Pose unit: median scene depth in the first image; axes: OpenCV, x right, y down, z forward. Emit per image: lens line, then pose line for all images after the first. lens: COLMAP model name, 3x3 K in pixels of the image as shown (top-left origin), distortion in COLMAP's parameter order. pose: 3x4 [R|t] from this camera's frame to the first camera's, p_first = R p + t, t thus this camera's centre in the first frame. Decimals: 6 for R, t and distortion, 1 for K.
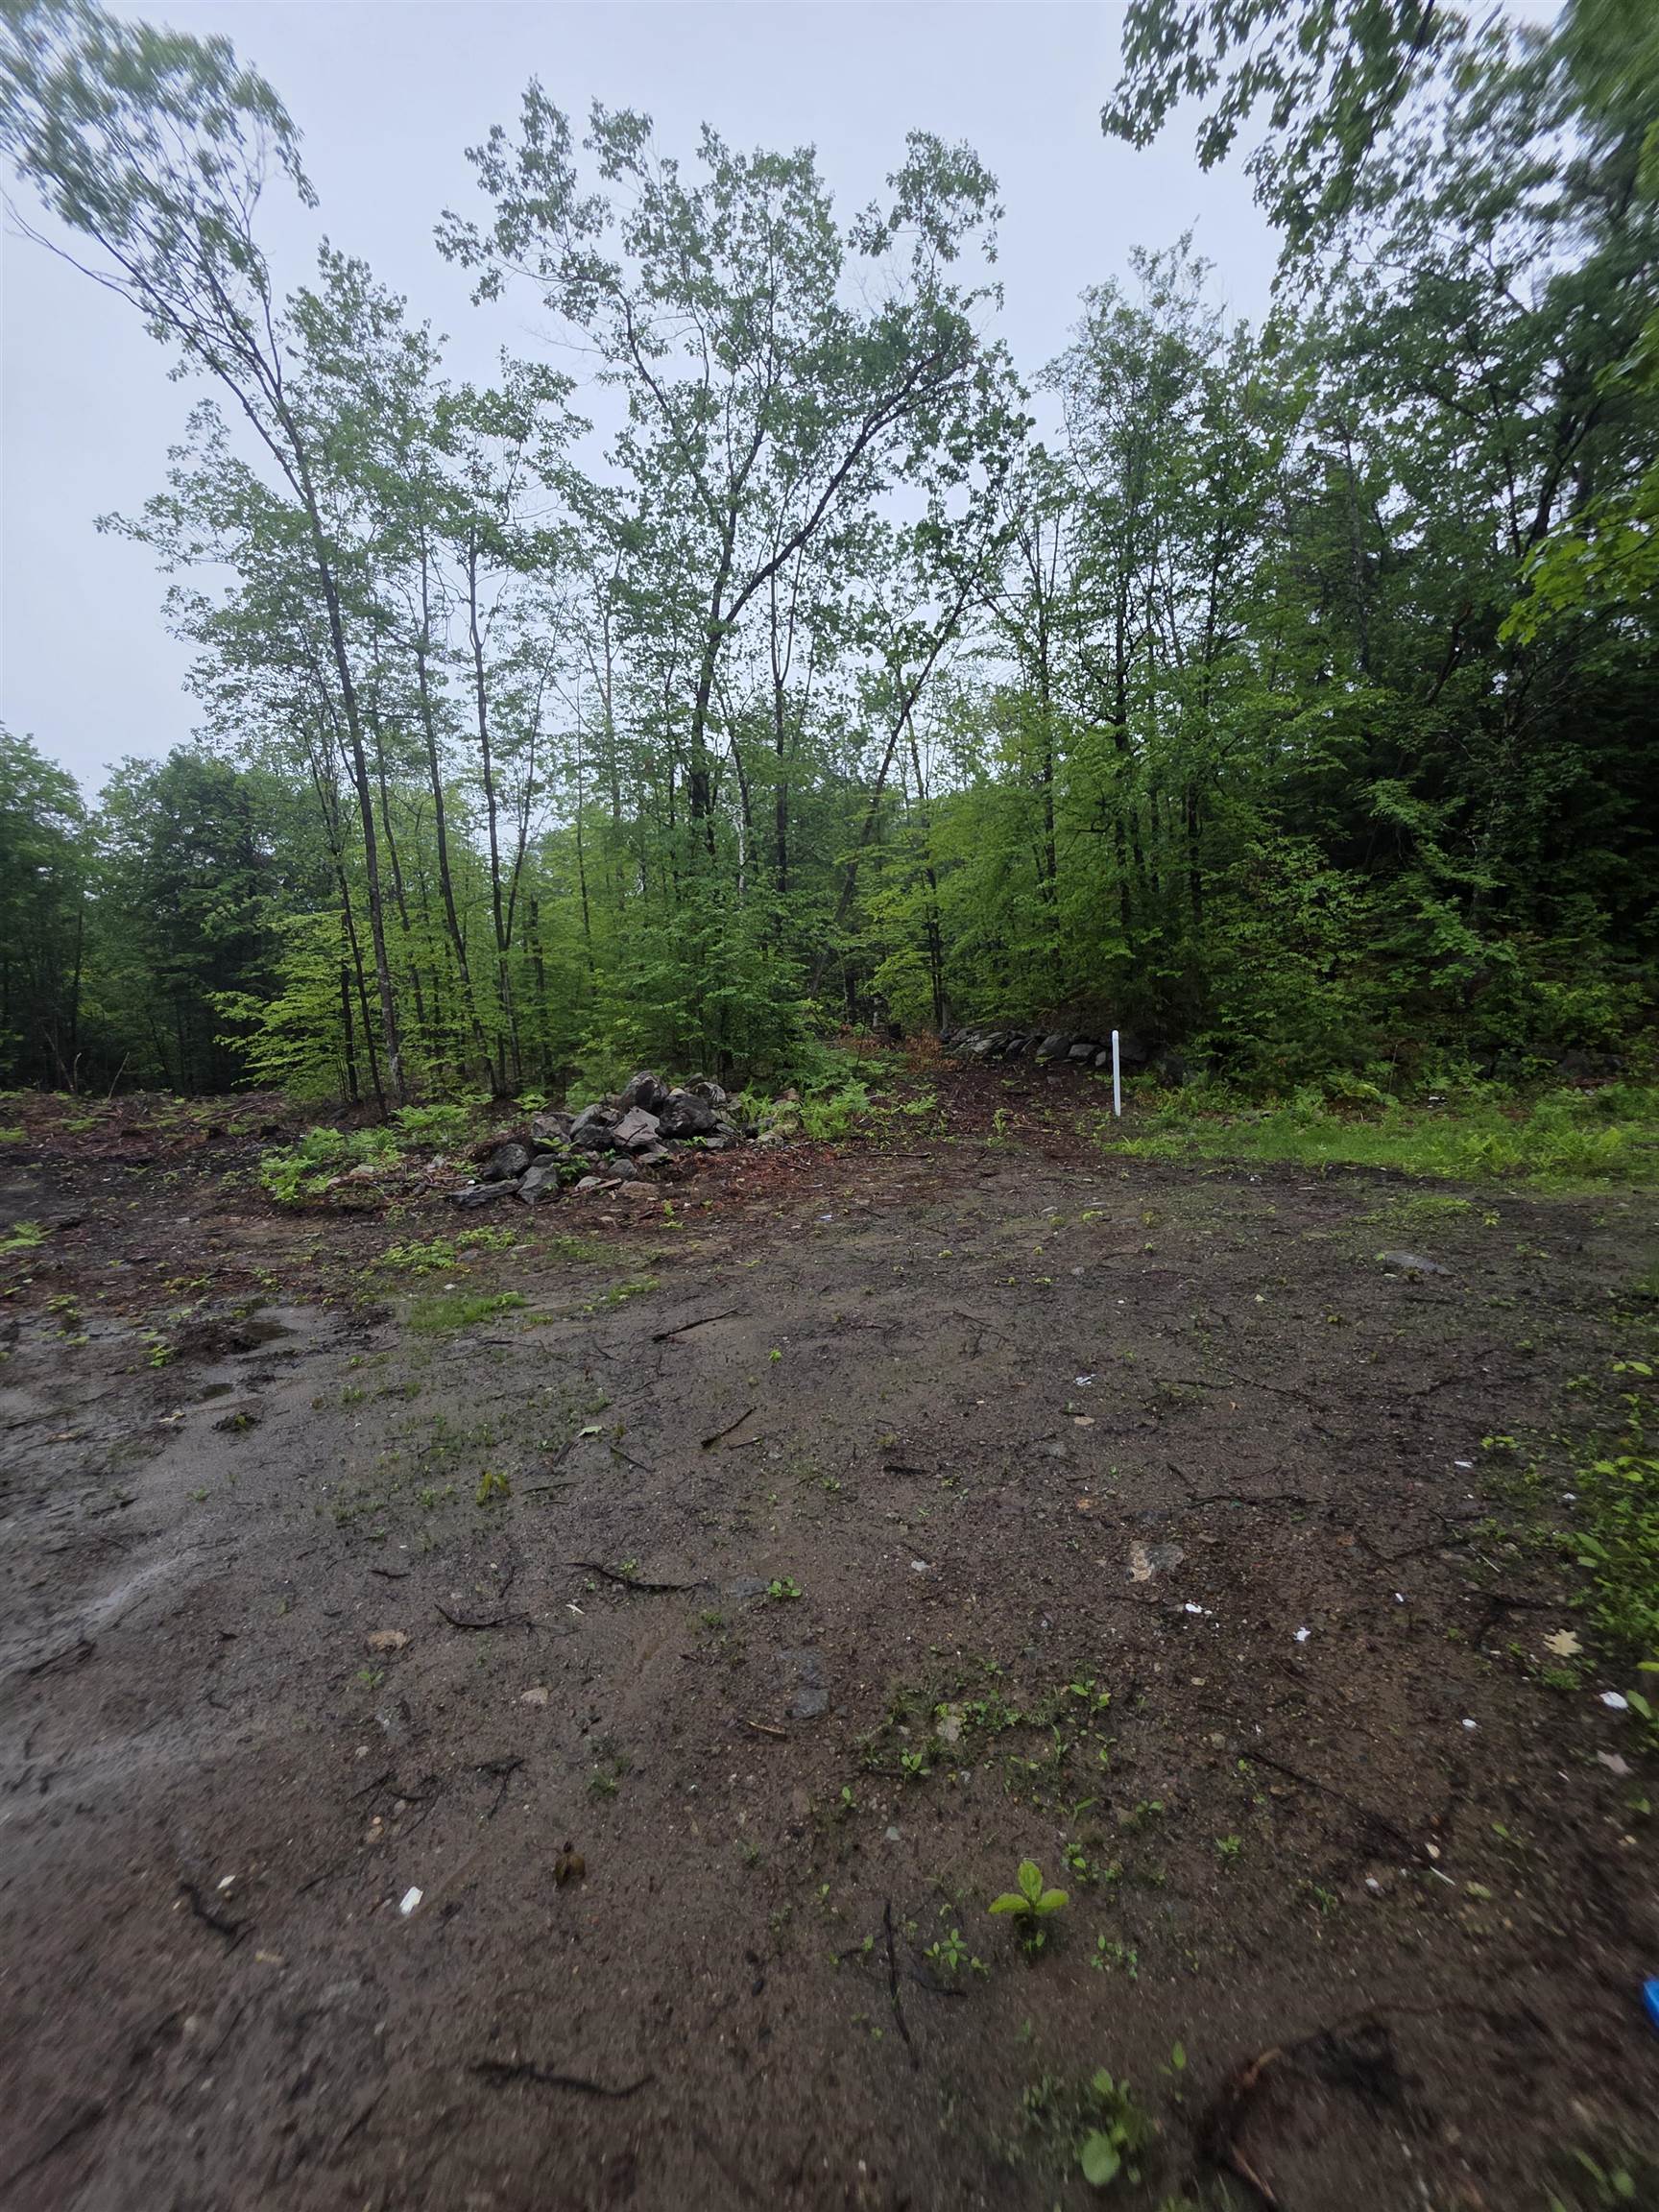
lens RADIAL K [[890.4, 0, 835.7], [0, 890.4, 1097.6], [0, 0, 1]] dist [-0.002494, 0.001255]
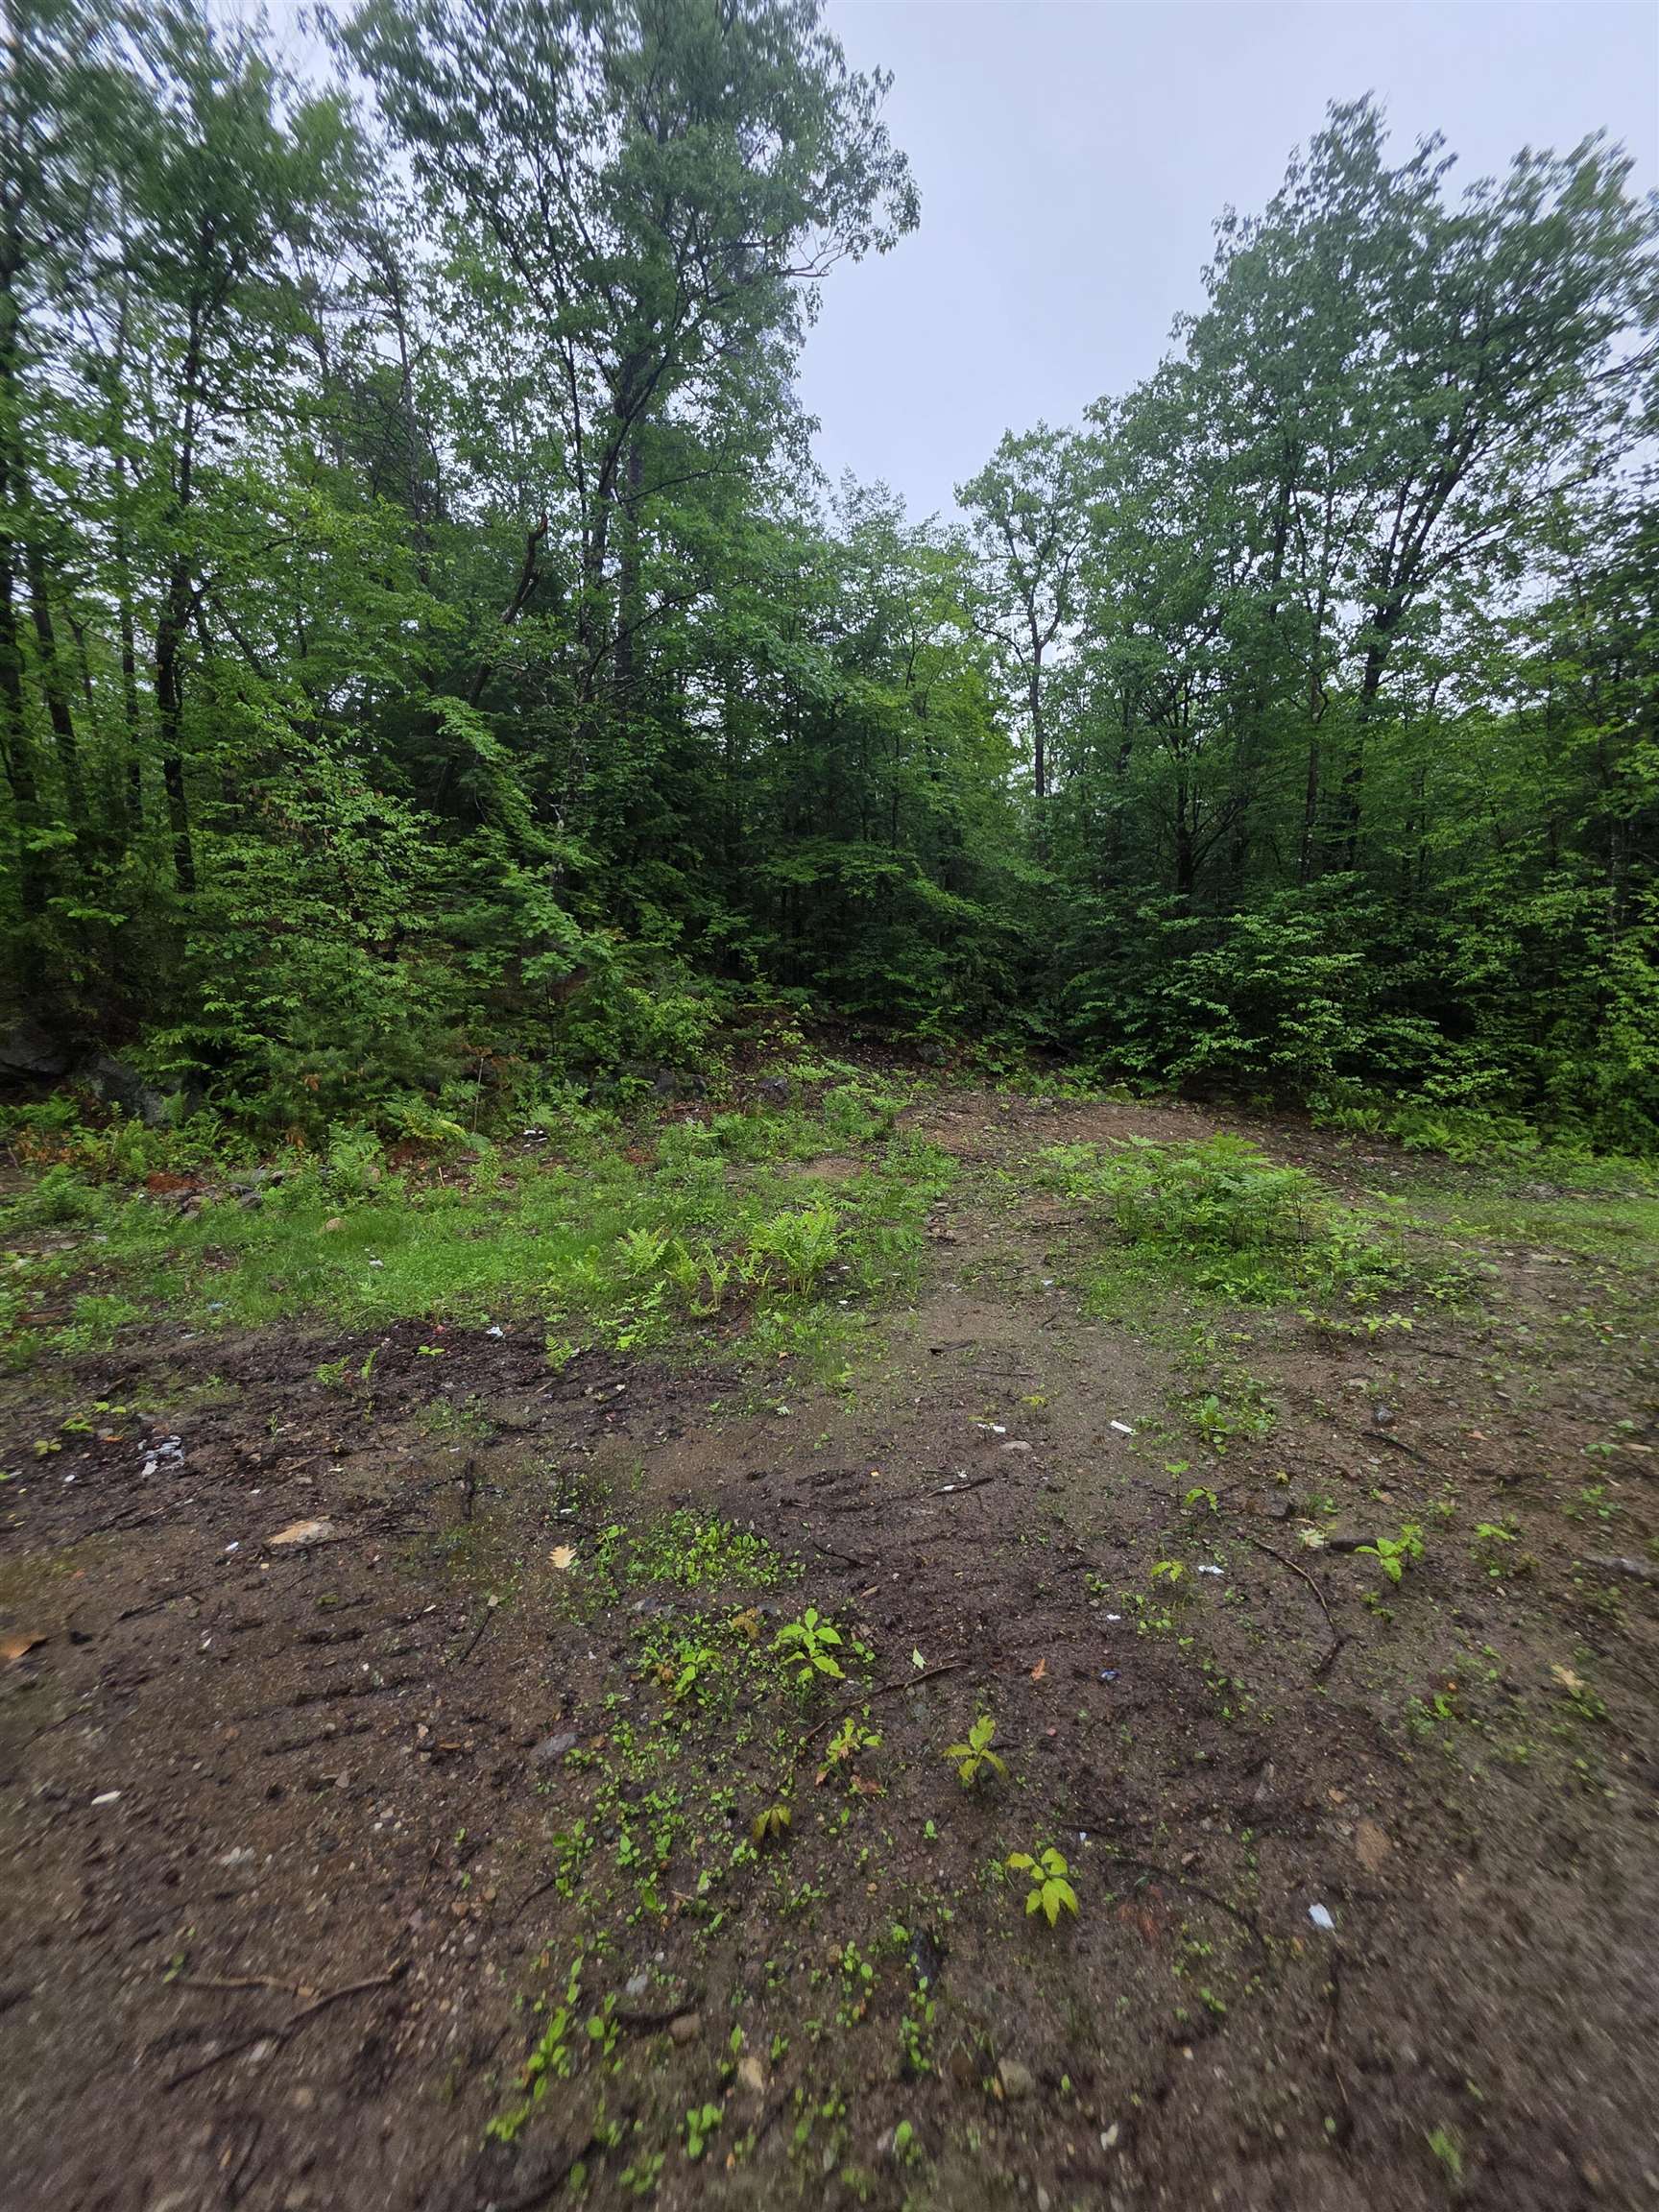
lens RADIAL K [[890.4, 0, 840.6], [0, 890.4, 1098.6], [0, 0, 1]] dist [-0.002494, 0.001255]
pose [[0.561390, -0.012374, 0.827459, 0.207733], [0.016815, 0.999852, 0.003544, -0.025095], [-0.827381, 0.011924, 0.561515, 0.371758]]
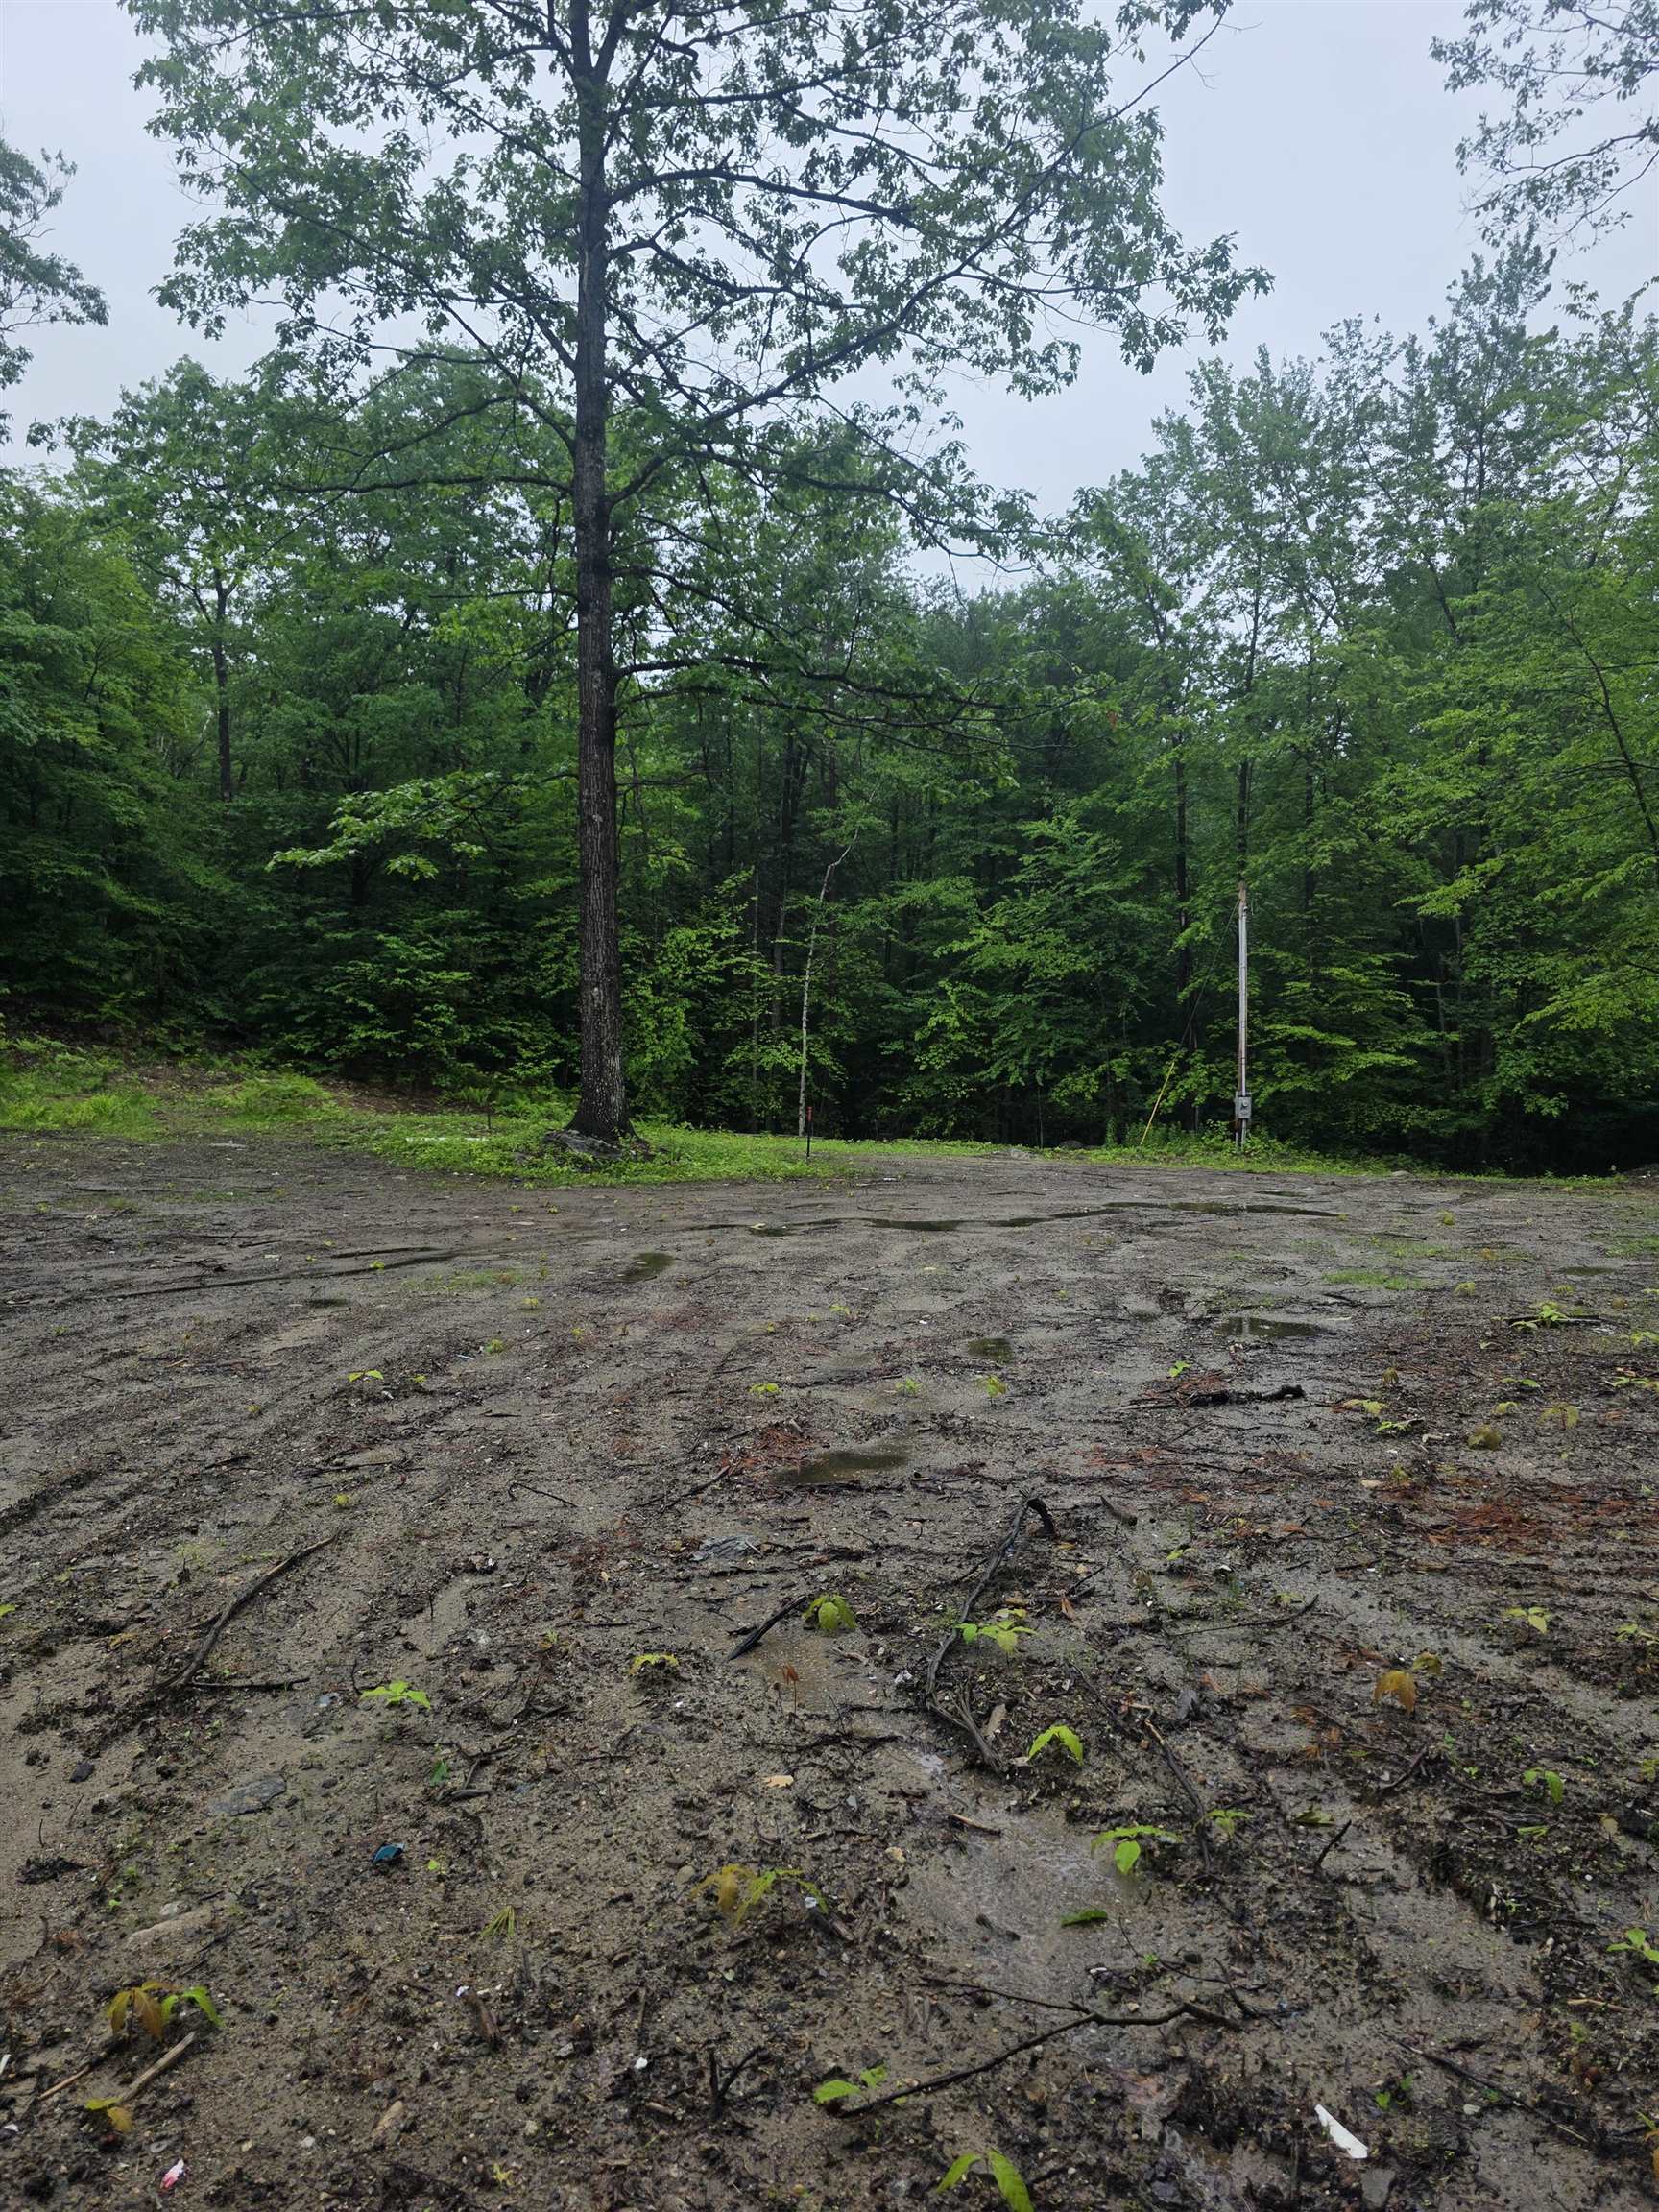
lens RADIAL K [[1486.6, 0, 852.3], [0, 1486.6, 1110.6], [0, 0, 1]] dist [0.045960, -0.039451]
pose [[-0.010883, -0.008029, 0.999909, -0.988407], [0.008447, 0.999931, 0.008121, 0.026673], [-0.999905, 0.008535, -0.010815, -0.137394]]
